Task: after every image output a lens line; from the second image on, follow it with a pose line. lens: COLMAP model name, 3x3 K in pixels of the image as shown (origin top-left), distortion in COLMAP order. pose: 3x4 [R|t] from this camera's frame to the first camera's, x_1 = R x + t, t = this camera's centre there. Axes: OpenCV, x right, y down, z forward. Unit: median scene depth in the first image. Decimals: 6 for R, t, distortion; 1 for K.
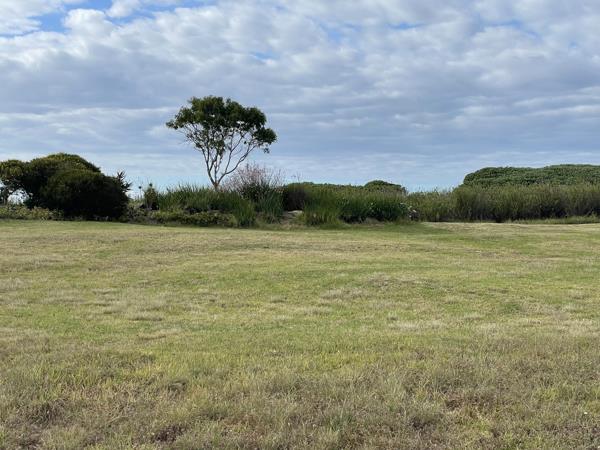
lens RADIAL K [[875.2, 0, 296.3], [0, 875.2, 255.4], [0, 0, 1]] dist [0.078186, 0.000000]
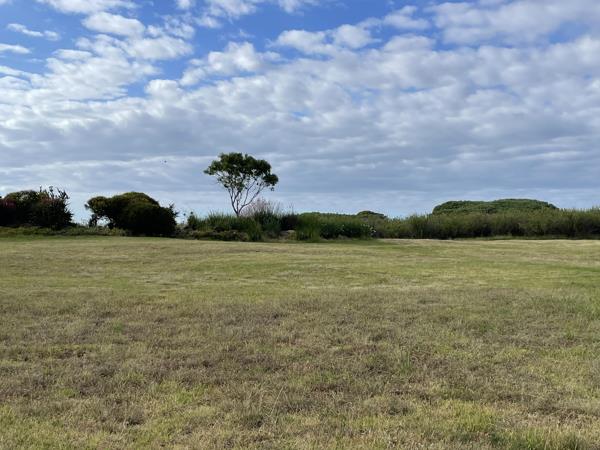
lens RADIAL K [[755.3, 0, 298.9], [0, 755.3, 228.5], [0, 0, 1]] dist [0.046693, 0.000000]
pose [[0.998249, -0.001406, -0.059138, 0.055417], [-0.002495, 0.997827, -0.065848, 0.018040], [0.059102, 0.065880, 0.996076, -0.156869]]
